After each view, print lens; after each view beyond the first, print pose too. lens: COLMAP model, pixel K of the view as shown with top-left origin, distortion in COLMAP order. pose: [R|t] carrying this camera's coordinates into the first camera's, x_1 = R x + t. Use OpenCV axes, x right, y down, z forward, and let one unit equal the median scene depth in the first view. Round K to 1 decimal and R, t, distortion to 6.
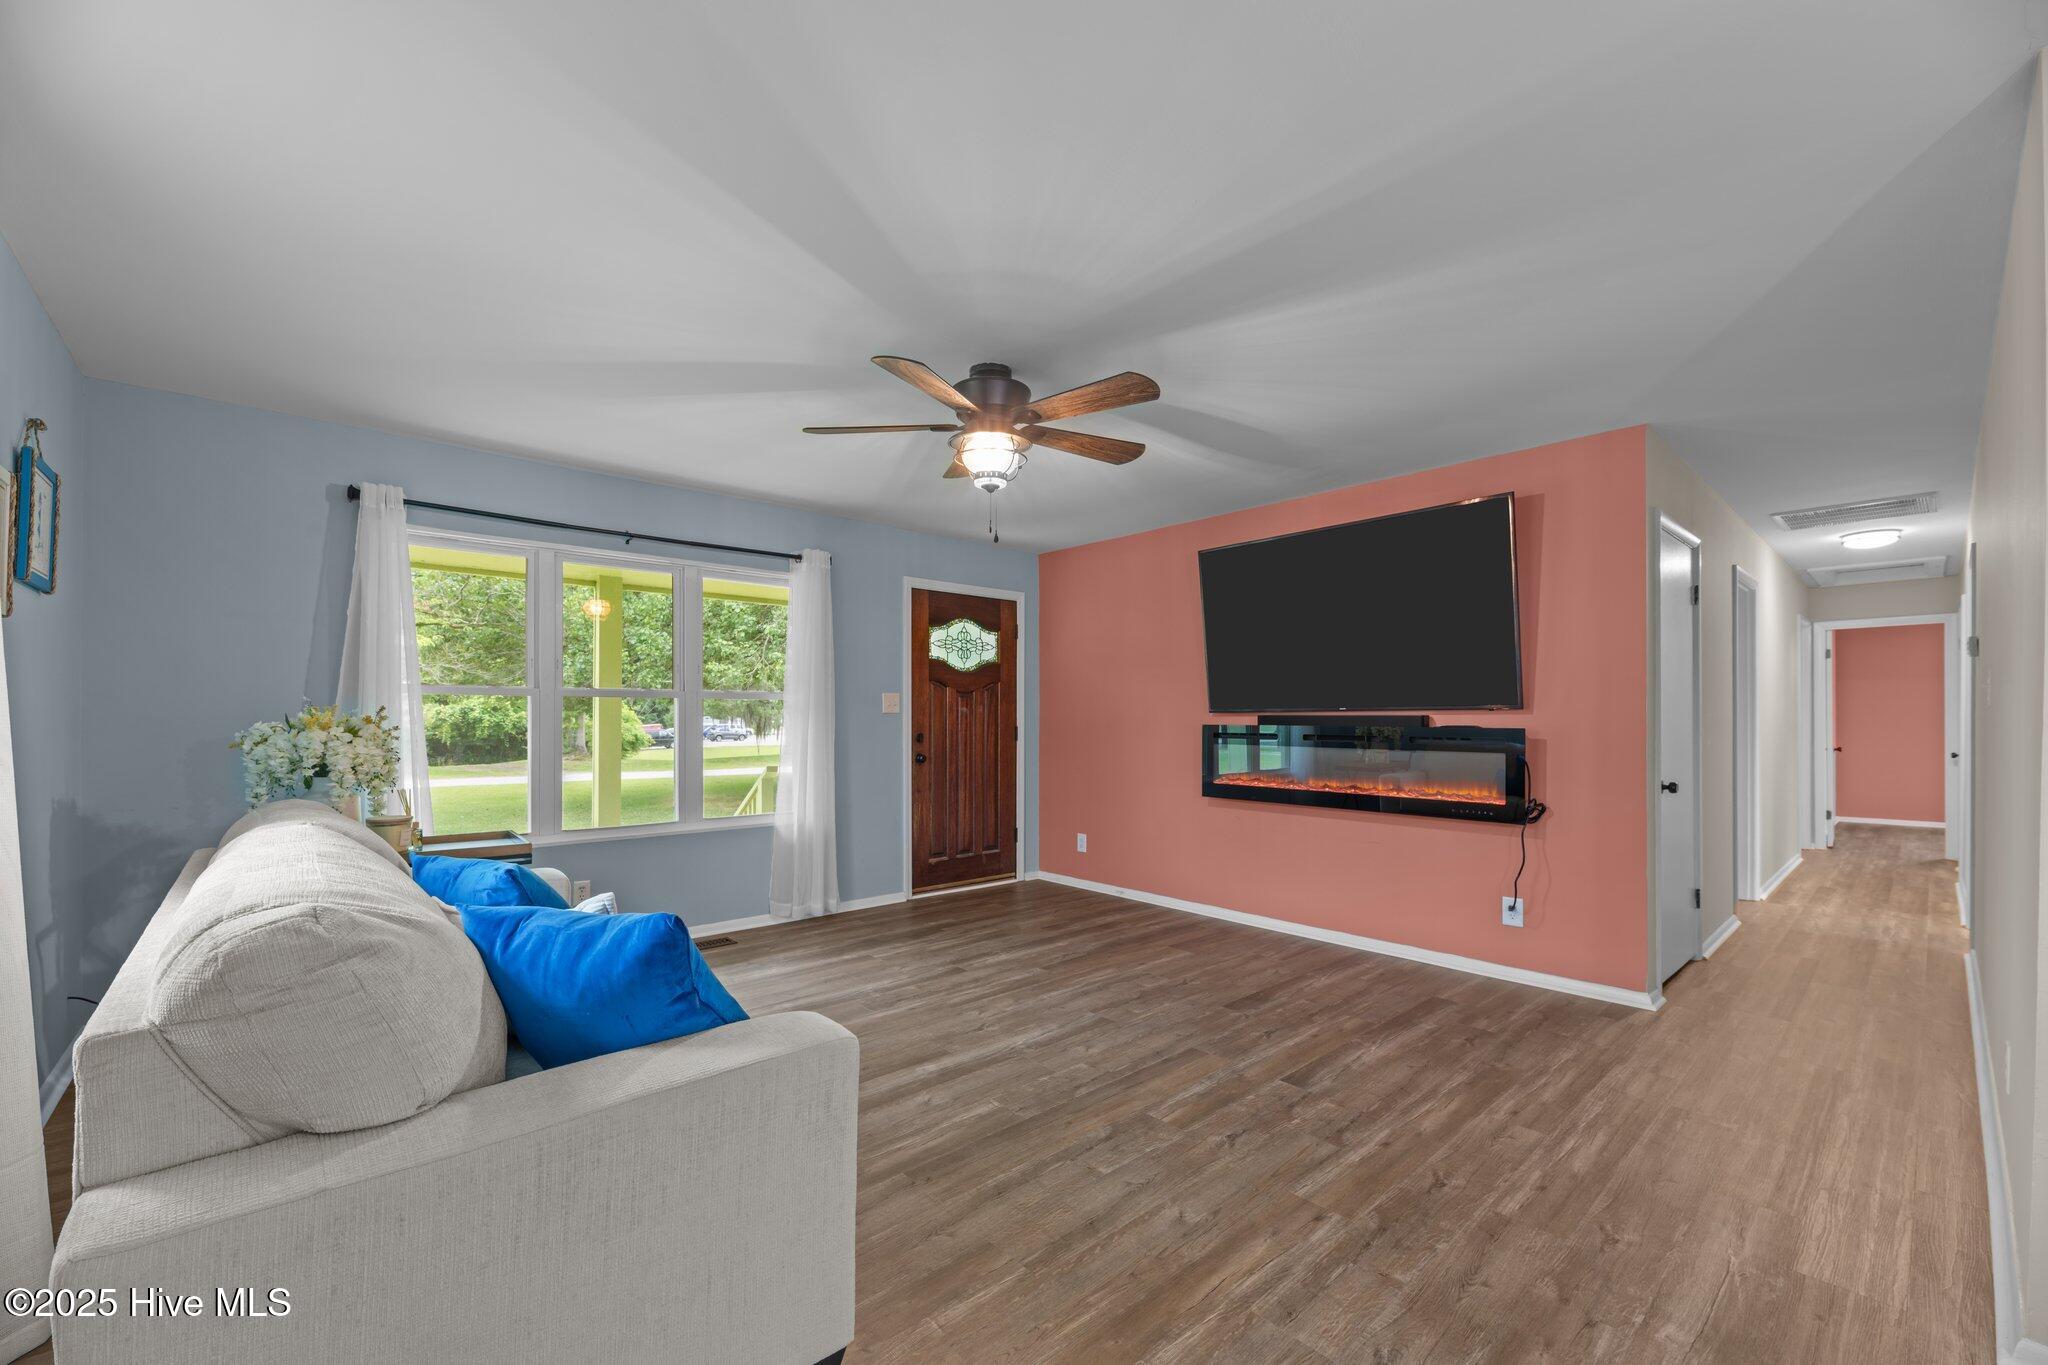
lens RADIAL K [[821.4, 0, 1024.0], [0, 821.4, 682.5], [0, 0, 1]] dist [-0.001473, -0.000315]
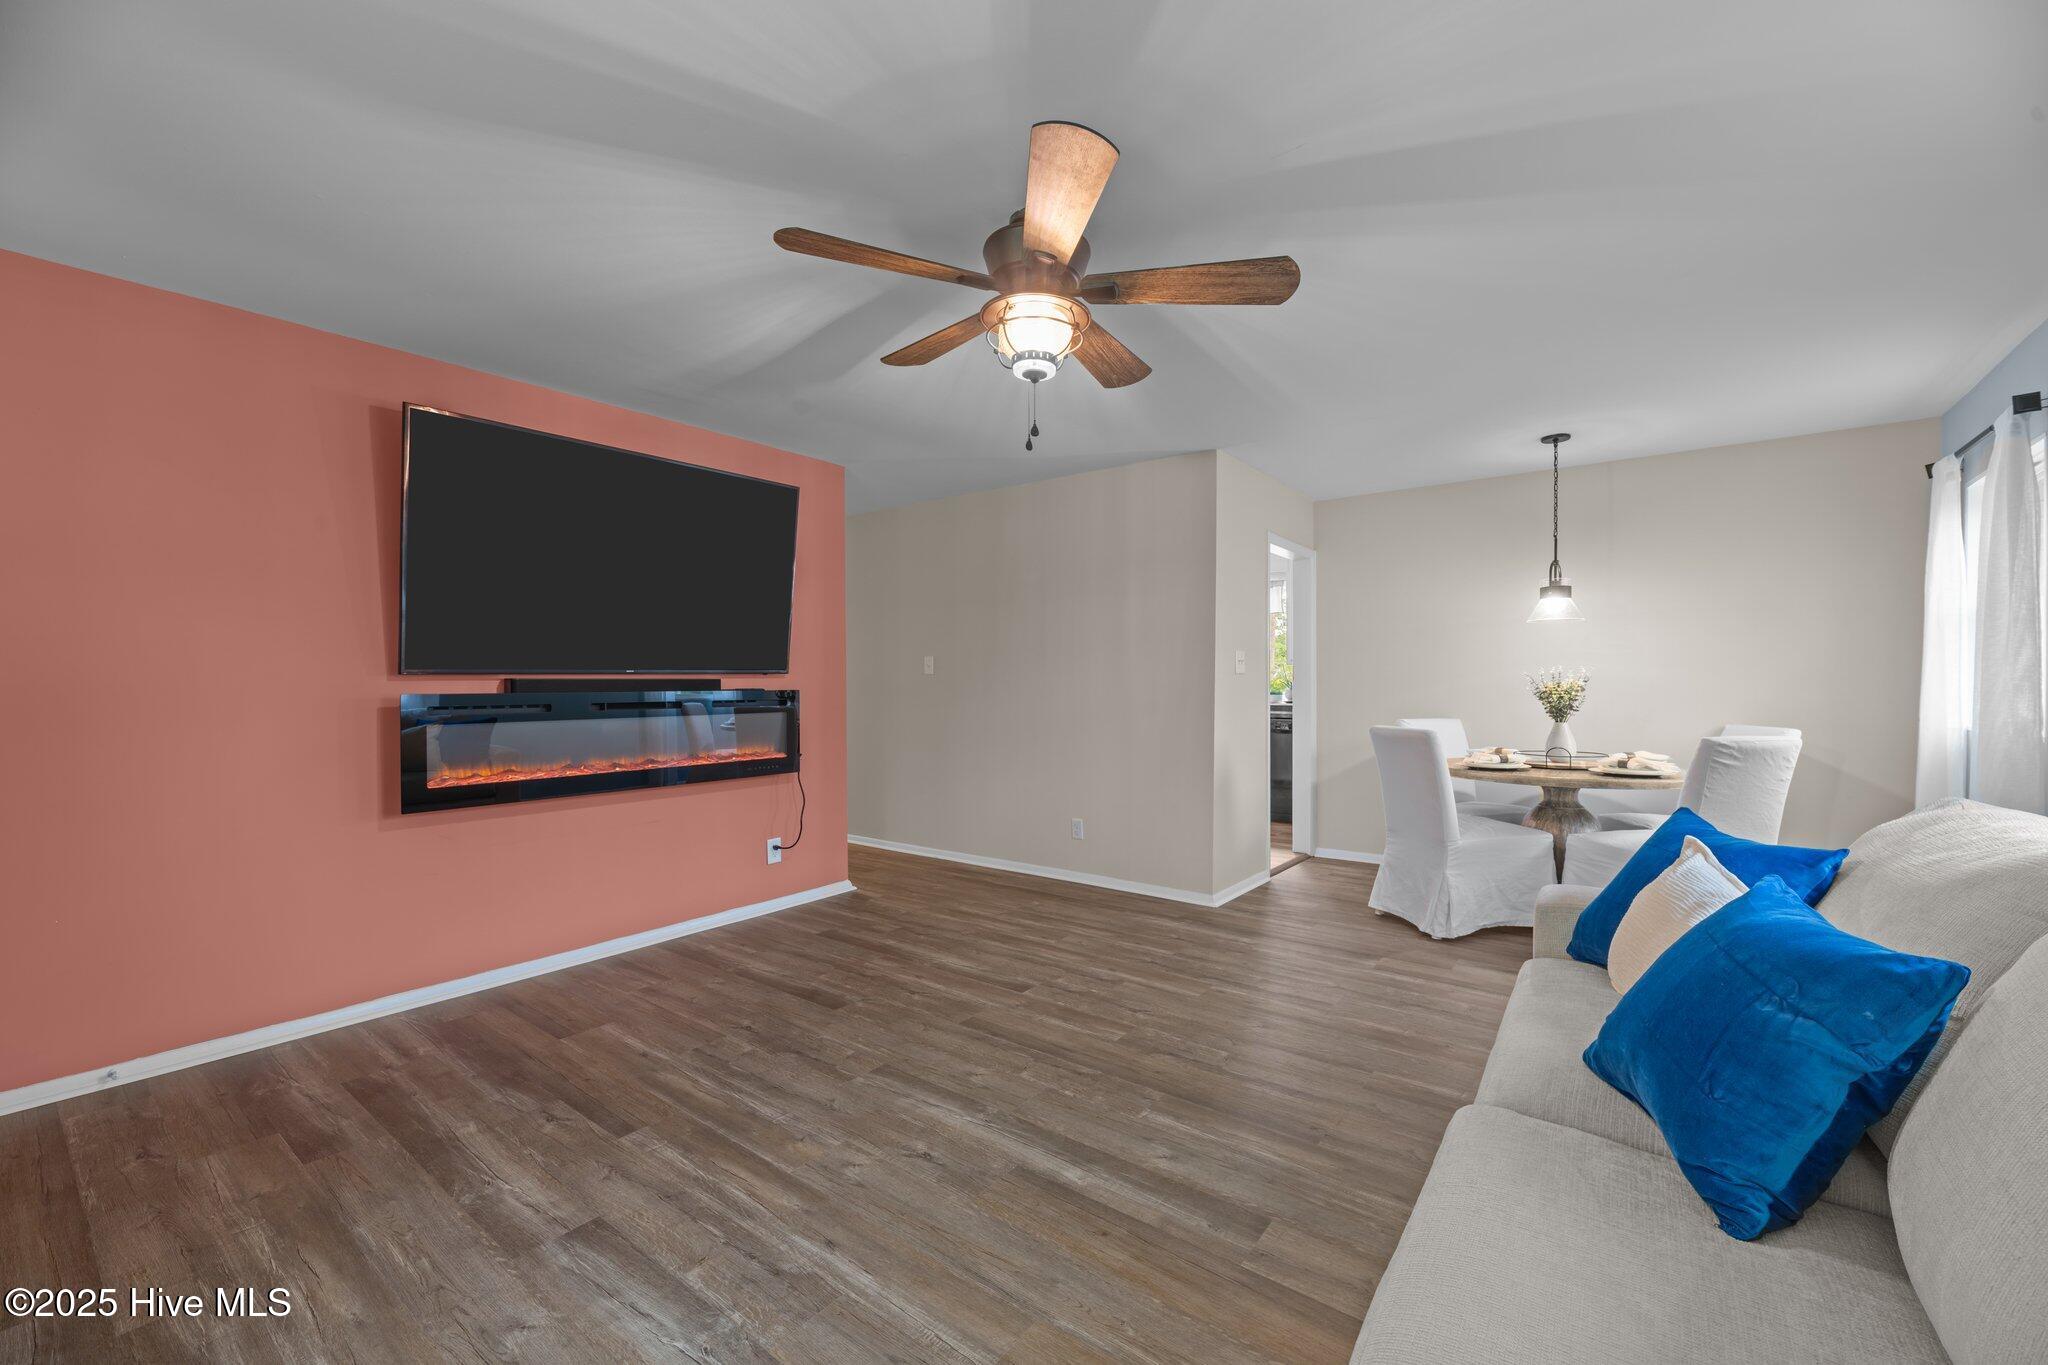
lens RADIAL K [[821.4, 0, 1024.0], [0, 821.4, 682.5], [0, 0, 1]] dist [-0.001473, -0.000315]
pose [[-0.184570, -0.005073, 0.982806, -0.590513], [-0.038283, 0.999265, -0.002031, 0.033551], [-0.982074, -0.038000, -0.184628, 0.873688]]
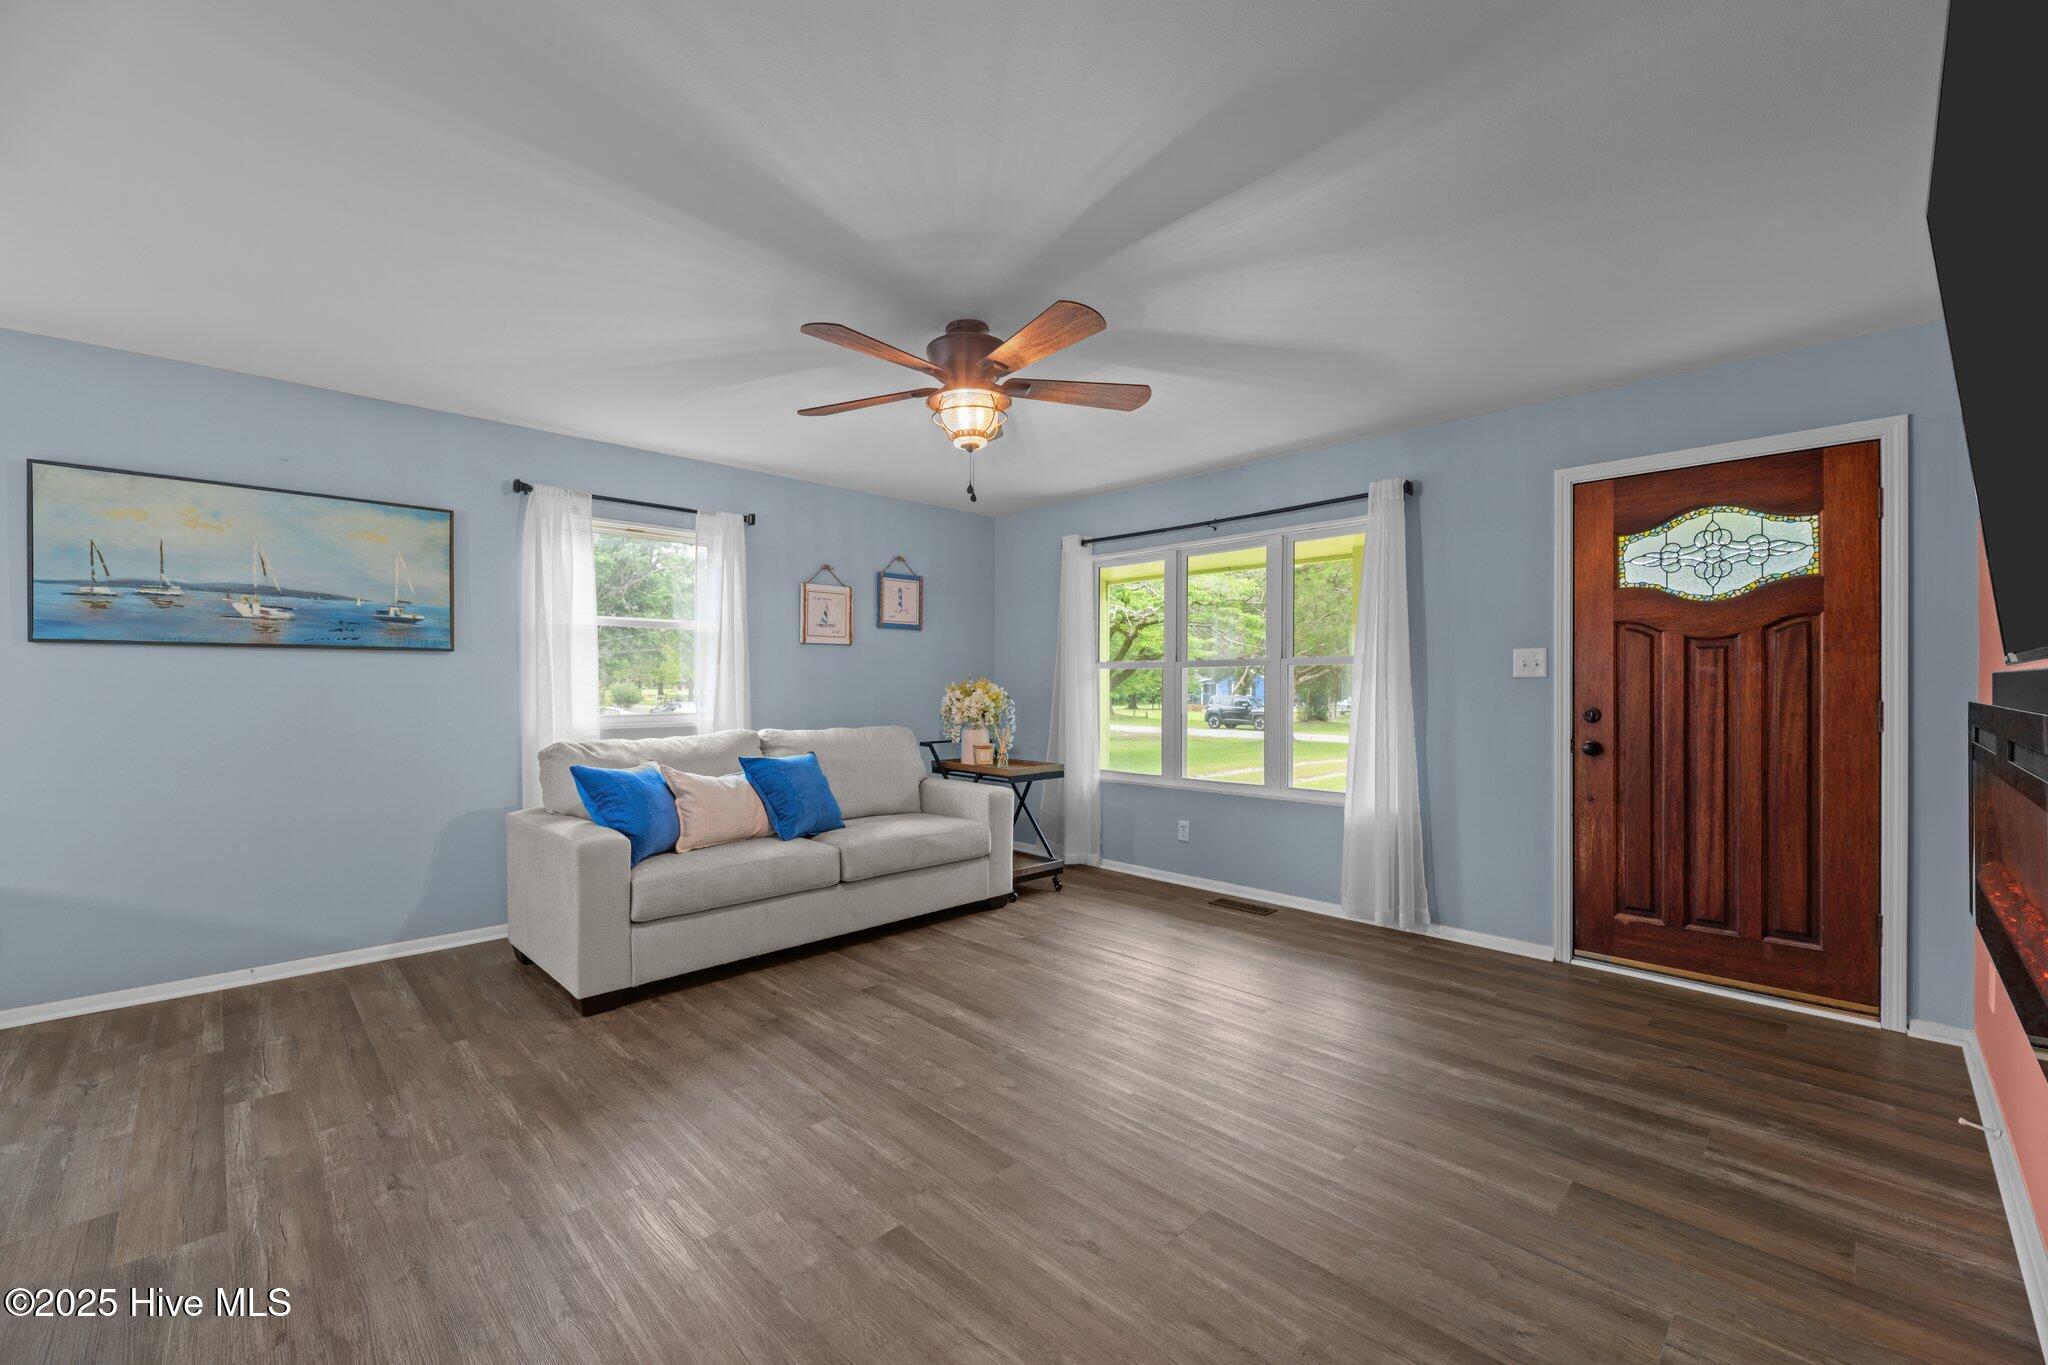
lens RADIAL K [[821.4, 0, 1024.0], [0, 821.4, 682.5], [0, 0, 1]] dist [-0.001473, -0.000315]
pose [[0.045305, -0.005298, -0.998959, 0.702392], [0.043604, 0.999043, -0.003321, 0.034518], [0.998021, -0.043408, 0.045493, 0.774985]]
